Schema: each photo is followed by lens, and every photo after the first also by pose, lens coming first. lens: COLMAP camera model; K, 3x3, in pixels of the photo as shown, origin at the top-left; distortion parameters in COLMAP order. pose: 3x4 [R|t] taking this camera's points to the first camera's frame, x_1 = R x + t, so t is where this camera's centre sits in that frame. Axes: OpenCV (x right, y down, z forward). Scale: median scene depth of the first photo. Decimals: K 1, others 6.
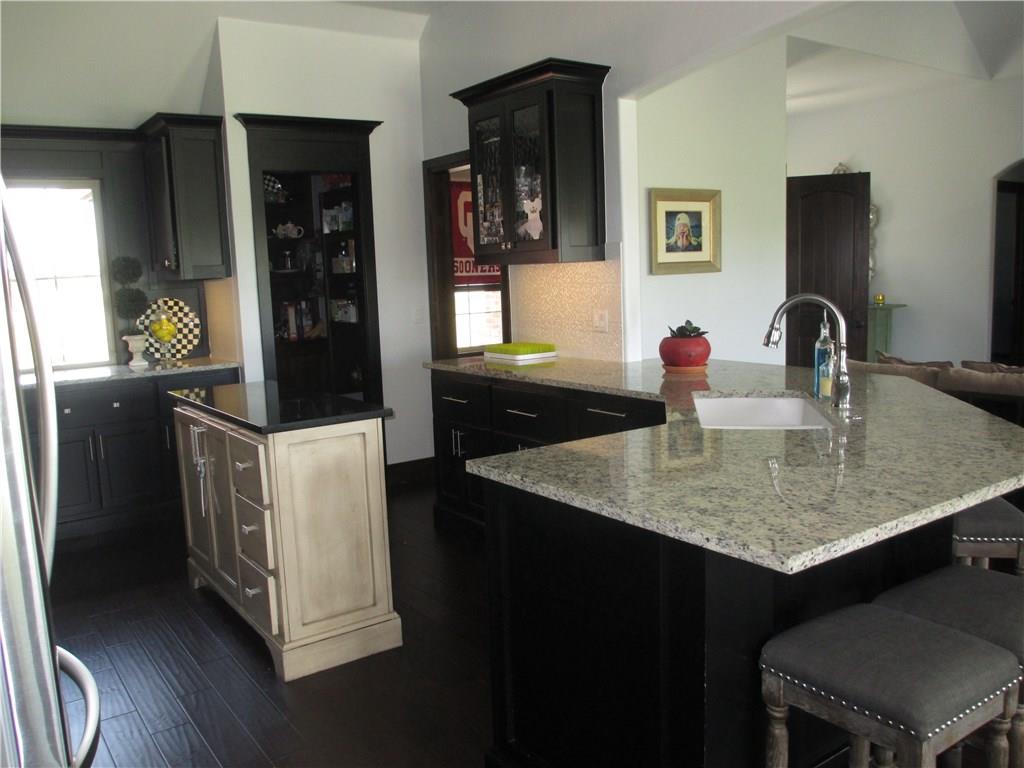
lens RADIAL K [[848.0, 0, 510.5], [0, 848.0, 377.5], [0, 0, 1]] dist [-0.076733, 0.040185]
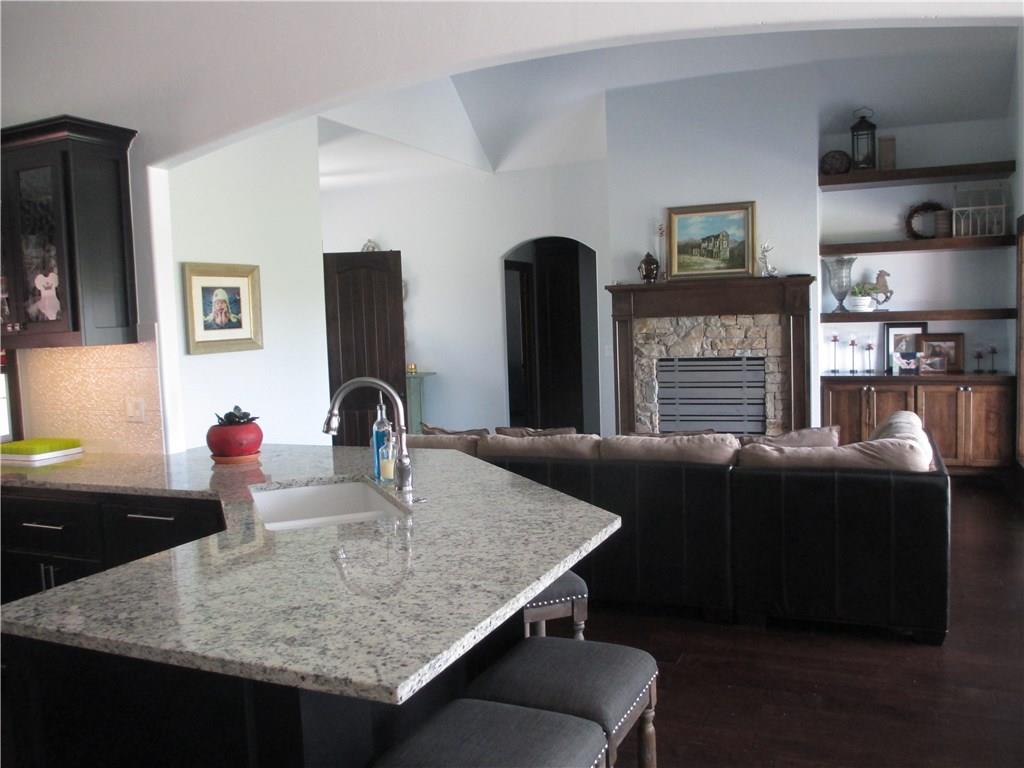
lens RADIAL K [[848.0, 0, 510.5], [0, 848.0, 377.5], [0, 0, 1]] dist [-0.076733, 0.040185]
pose [[0.857088, -0.034638, 0.514004, -0.010154], [0.075783, 0.995360, -0.059290, -0.029116], [-0.509565, 0.089769, 0.855736, 0.065086]]
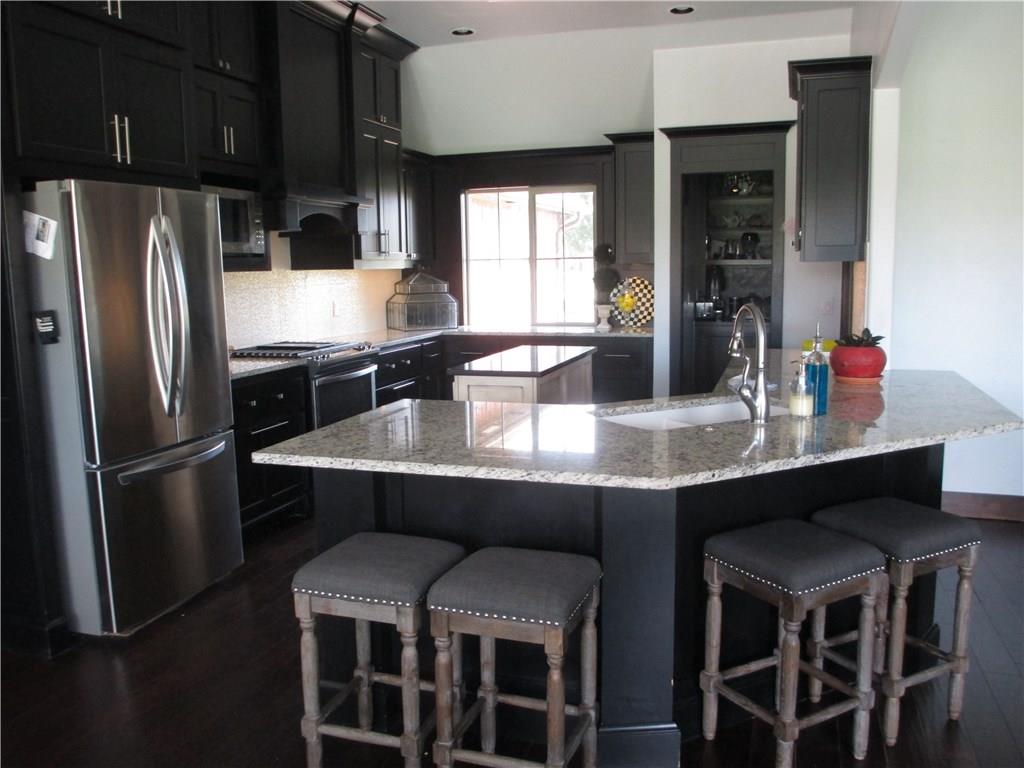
lens RADIAL K [[848.0, 0, 510.5], [0, 848.0, 377.5], [0, 0, 1]] dist [-0.076733, 0.040185]
pose [[0.597577, 0.129547, -0.791277, 1.036941], [-0.102159, 0.991120, 0.085113, -0.072650], [0.795277, 0.029975, 0.605505, 0.188120]]
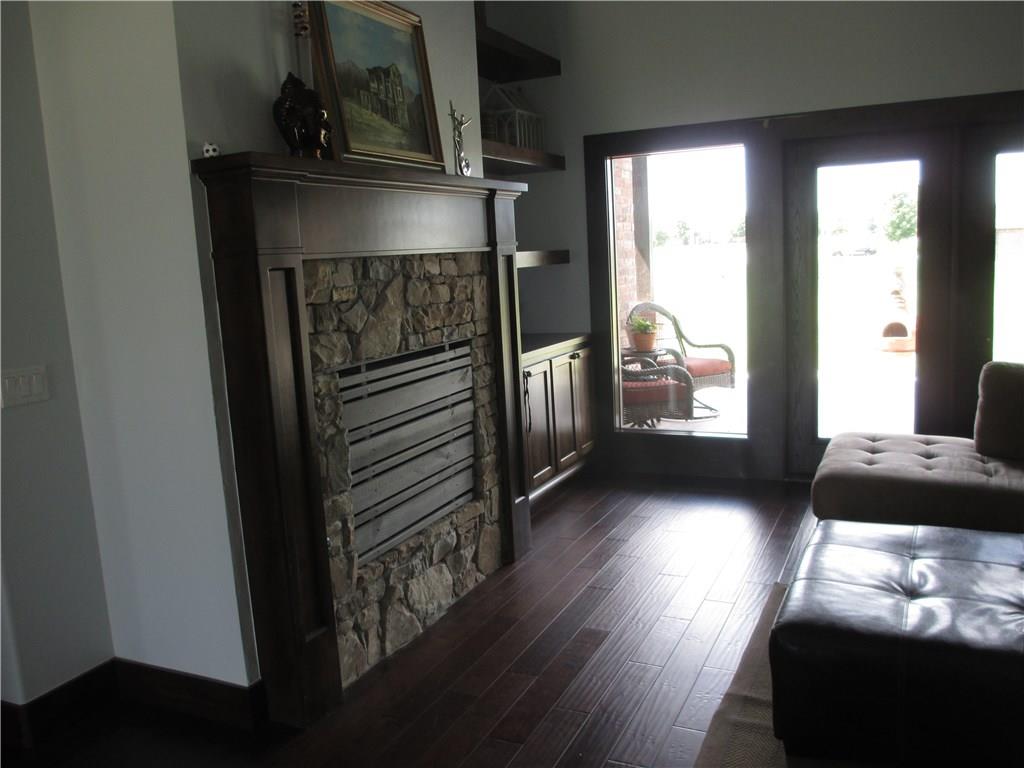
lens RADIAL K [[853.0, 0, 513.6], [0, 853.0, 373.0], [0, 0, 1]] dist [-0.076686, 0.002707]
pose [[-0.492551, -0.066996, 0.867701, 0.848680], [0.178369, 0.968096, 0.175998, -0.366454], [-0.851808, 0.241459, -0.464887, 2.536849]]
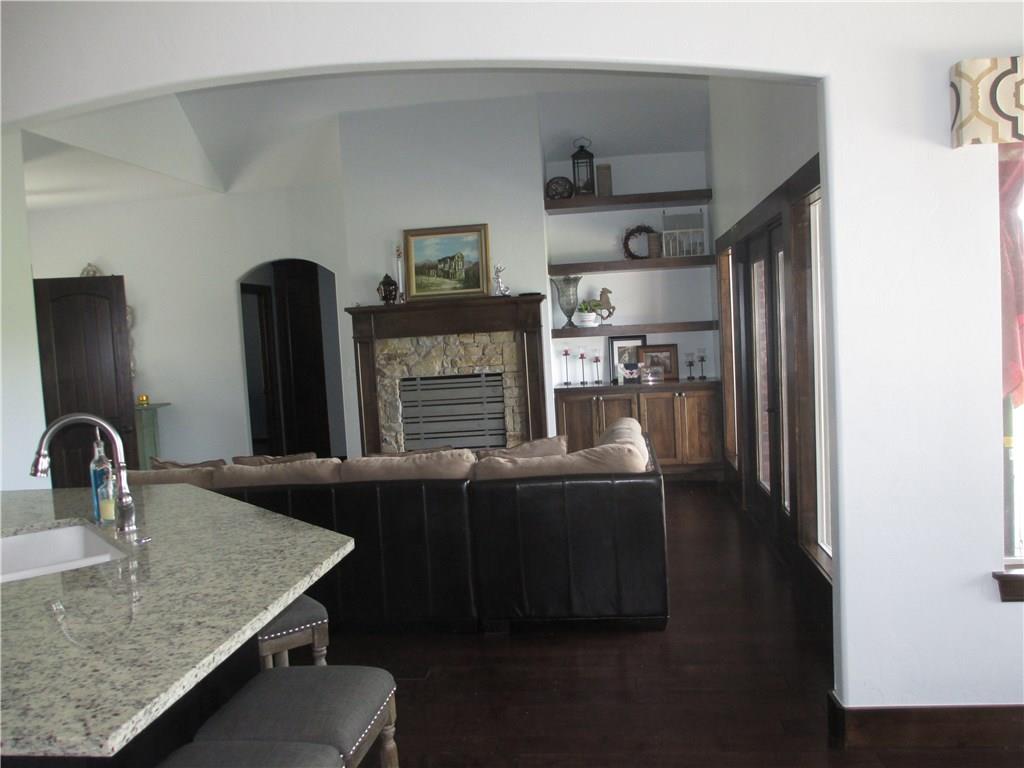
lens RADIAL K [[848.0, 0, 510.5], [0, 848.0, 377.5], [0, 0, 1]] dist [-0.076733, 0.040185]
pose [[0.670461, -0.054358, 0.739951, -0.001228], [0.136839, 0.989263, -0.051315, -0.027878], [-0.729217, 0.135659, 0.670701, 0.035016]]
